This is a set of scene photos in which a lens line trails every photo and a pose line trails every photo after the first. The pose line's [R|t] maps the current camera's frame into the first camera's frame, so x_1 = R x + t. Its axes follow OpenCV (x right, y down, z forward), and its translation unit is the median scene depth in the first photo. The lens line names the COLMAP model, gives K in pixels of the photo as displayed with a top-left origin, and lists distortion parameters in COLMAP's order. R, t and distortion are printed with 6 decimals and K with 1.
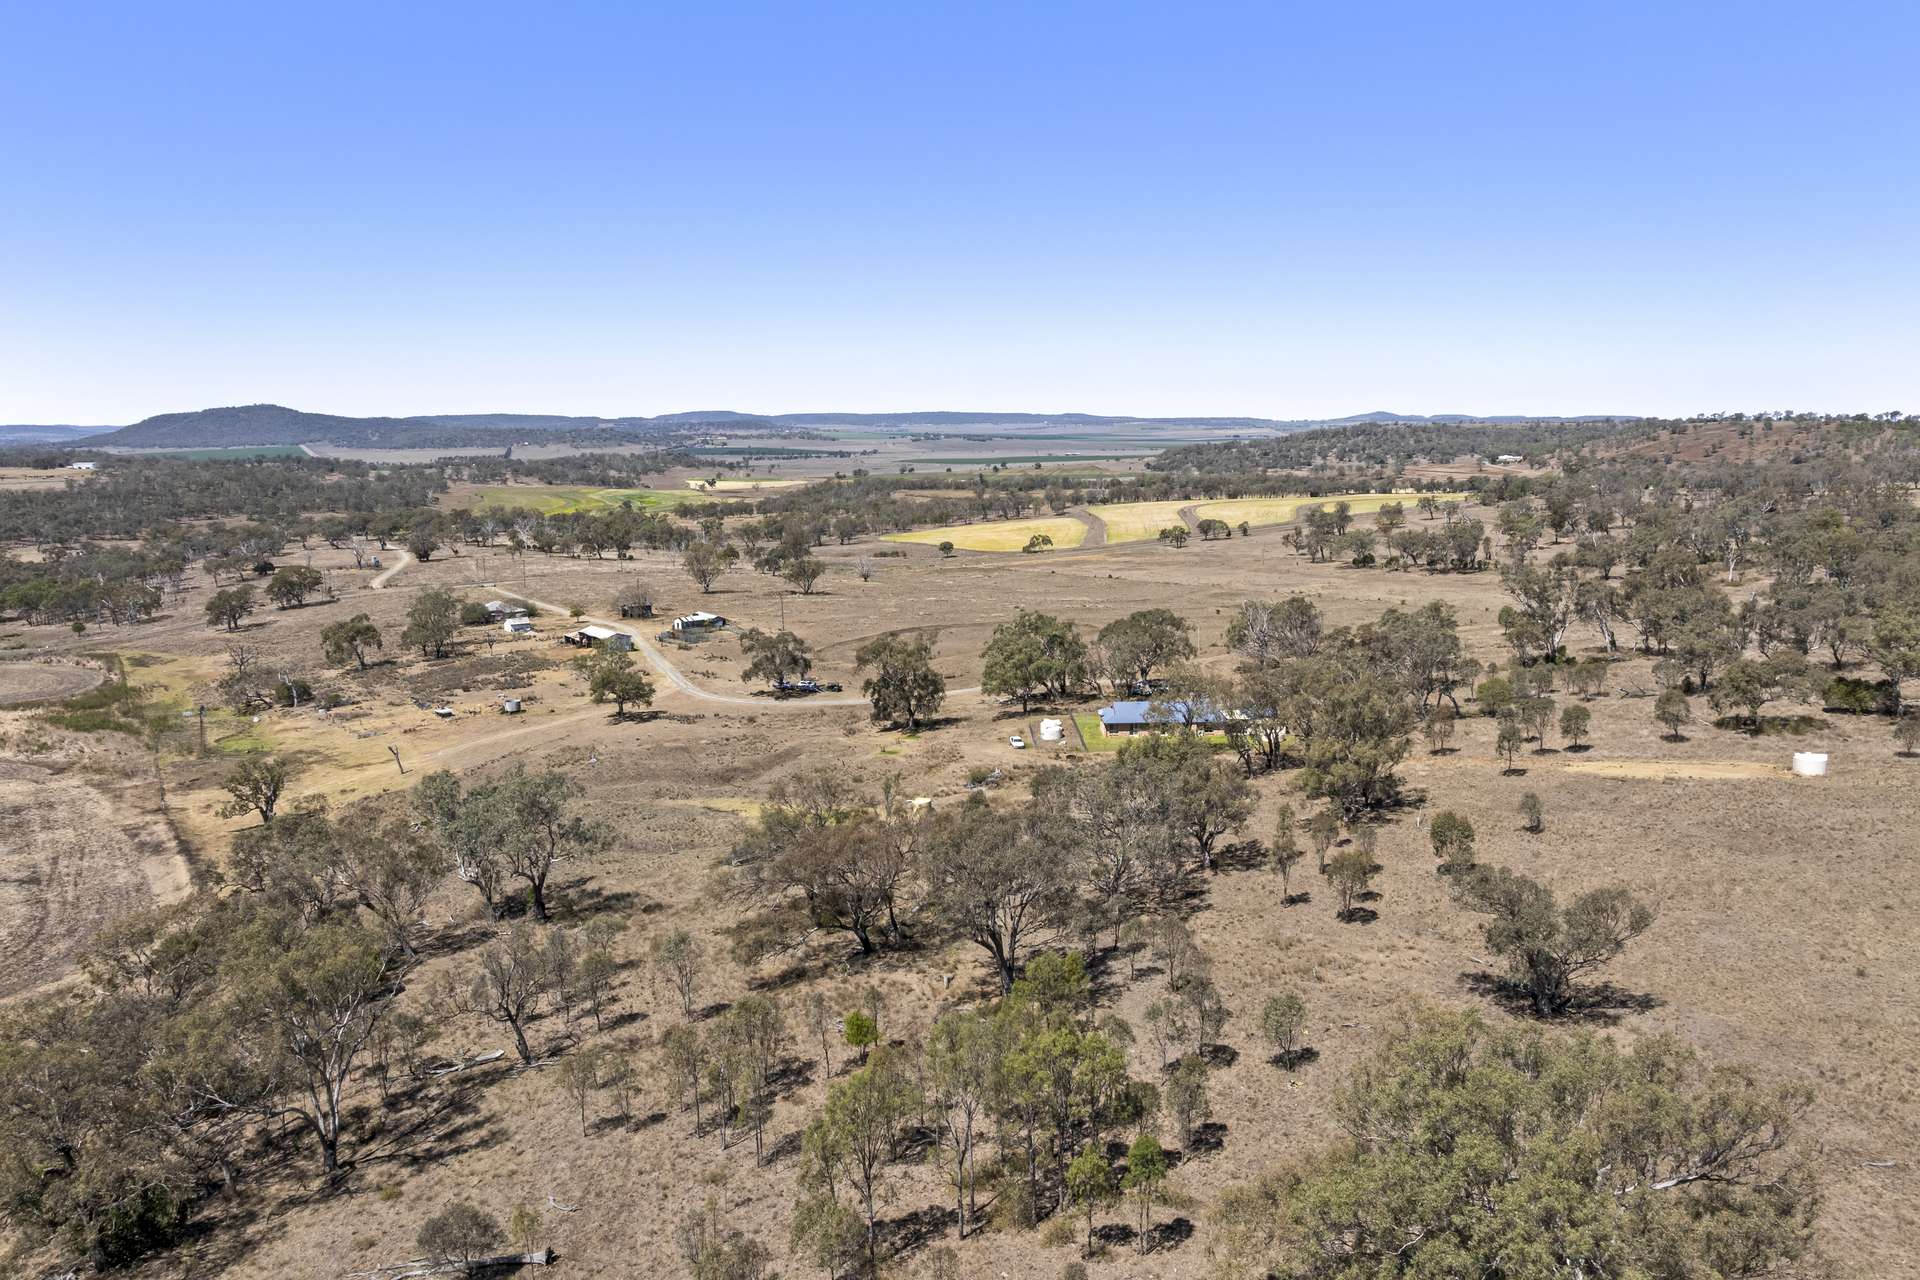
lens RADIAL K [[1369.5, 0, 961.9], [0, 1369.5, 648.3], [0, 0, 1]] dist [-0.052879, 0.015467]
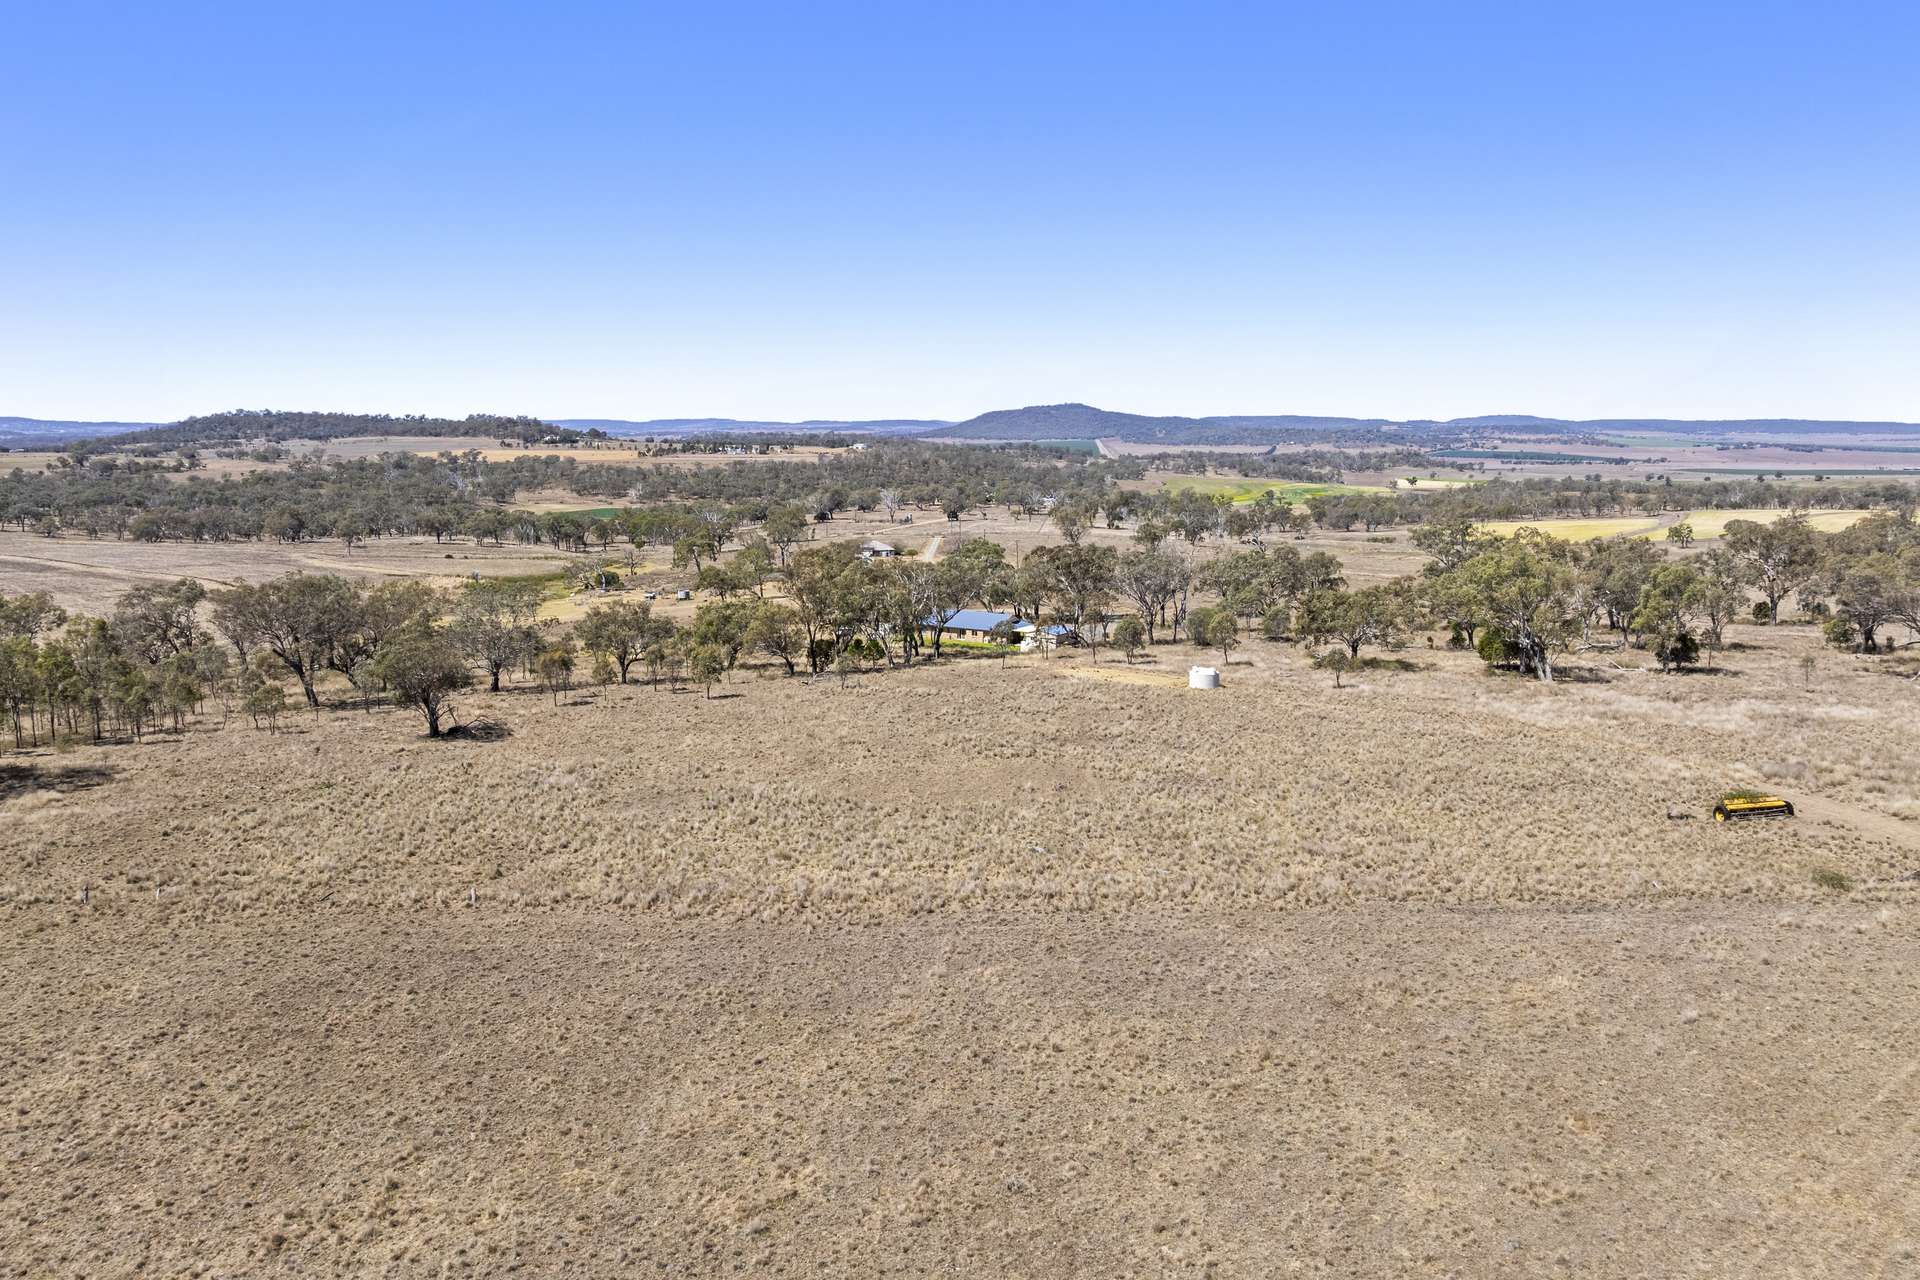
lens RADIAL K [[1369.5, 0, 959.1], [0, 1369.5, 641.3], [0, 0, 1]] dist [-0.052879, 0.015467]
pose [[0.839879, 0.091538, -0.534999, 0.221835], [-0.095559, 0.995217, 0.020265, 0.013857], [0.534295, 0.034104, 0.844610, 0.004840]]
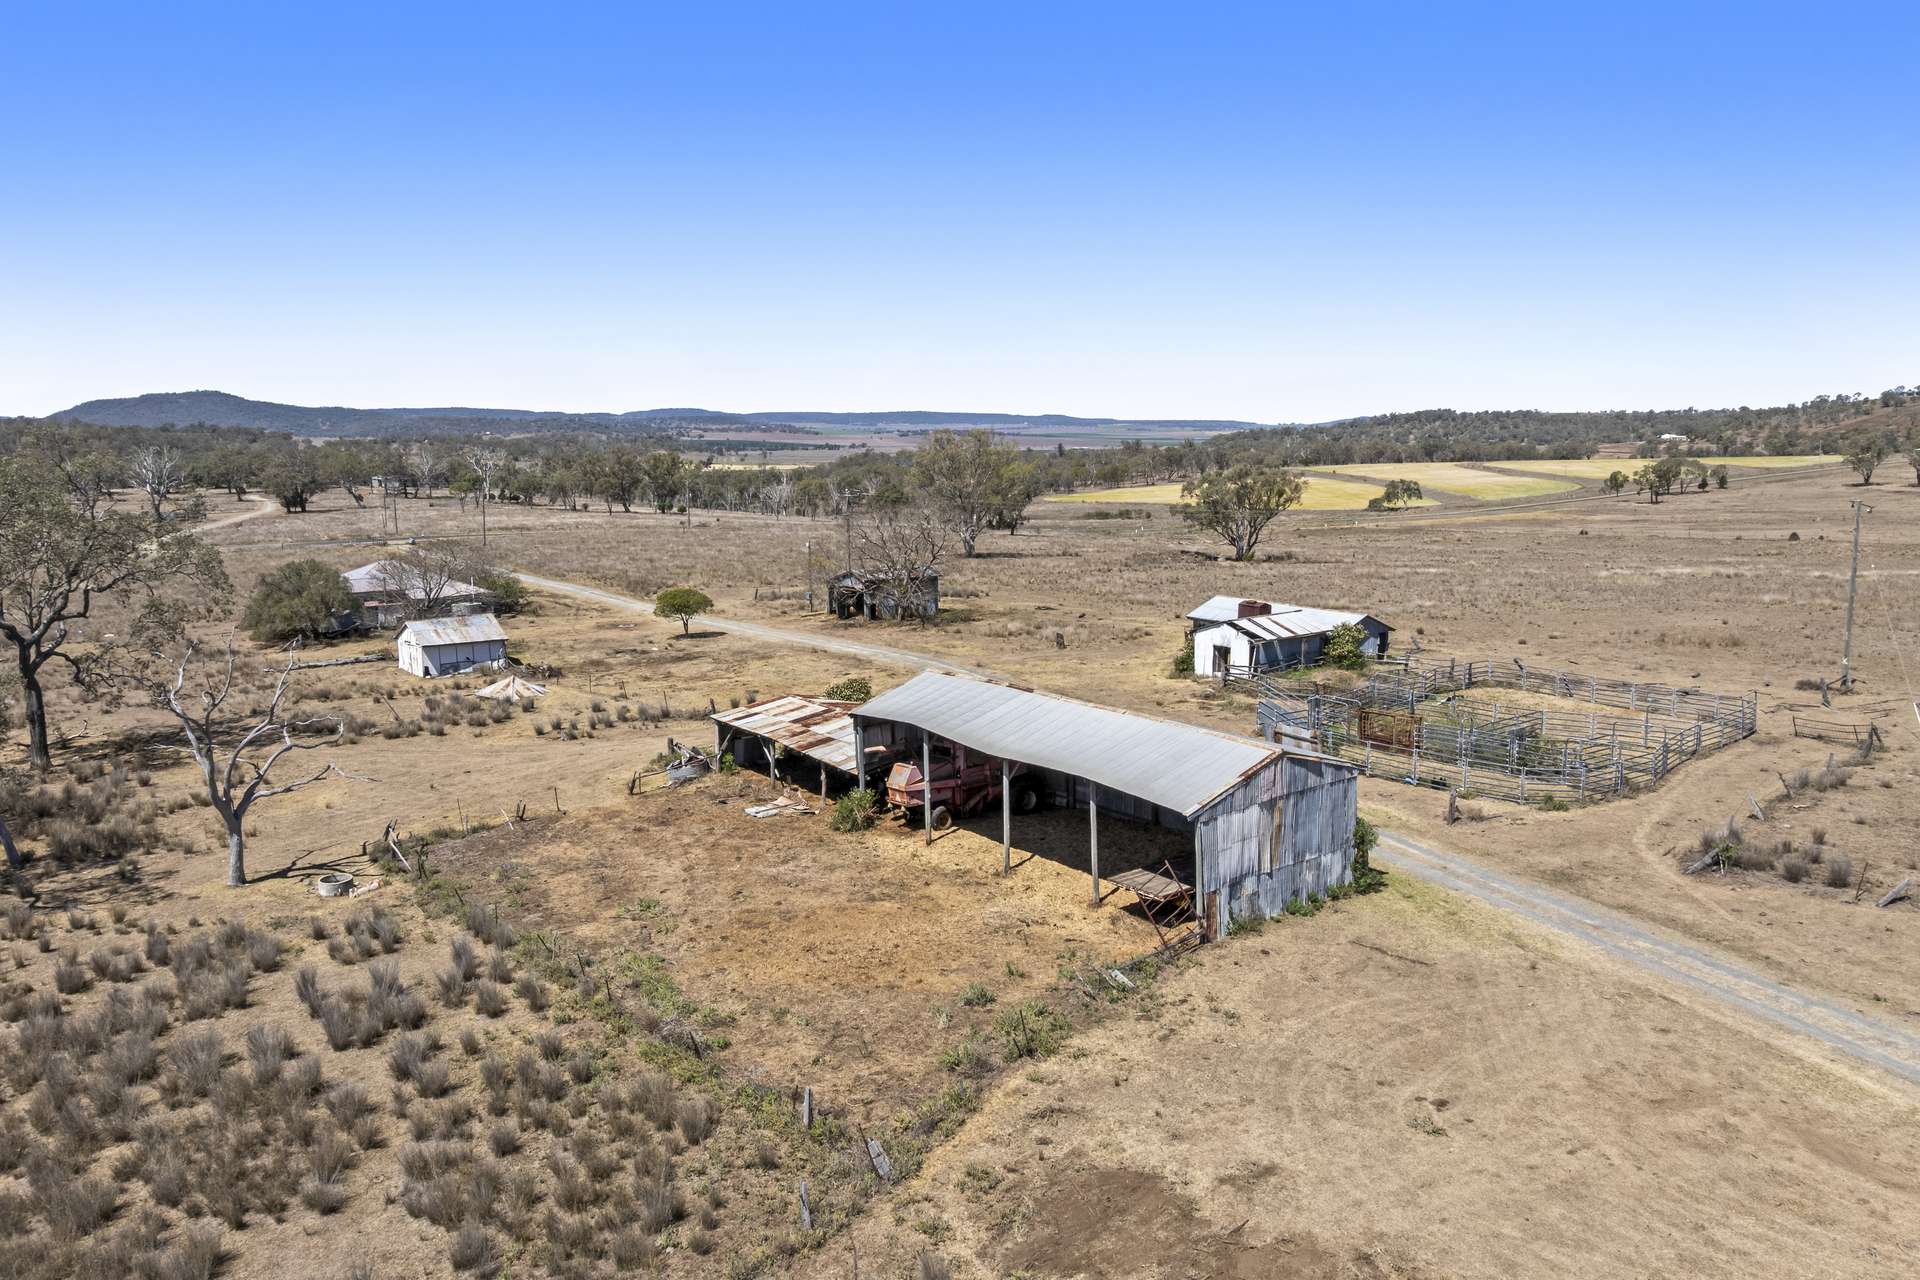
lens RADIAL K [[1369.5, 0, 968.9], [0, 1369.5, 633.3], [0, 0, 1]] dist [-0.052879, 0.015467]
pose [[0.999491, 0.005907, 0.031340, -0.129936], [-0.005442, 0.999874, -0.014902, -0.008783], [-0.031424, 0.014724, 0.999398, 0.405526]]
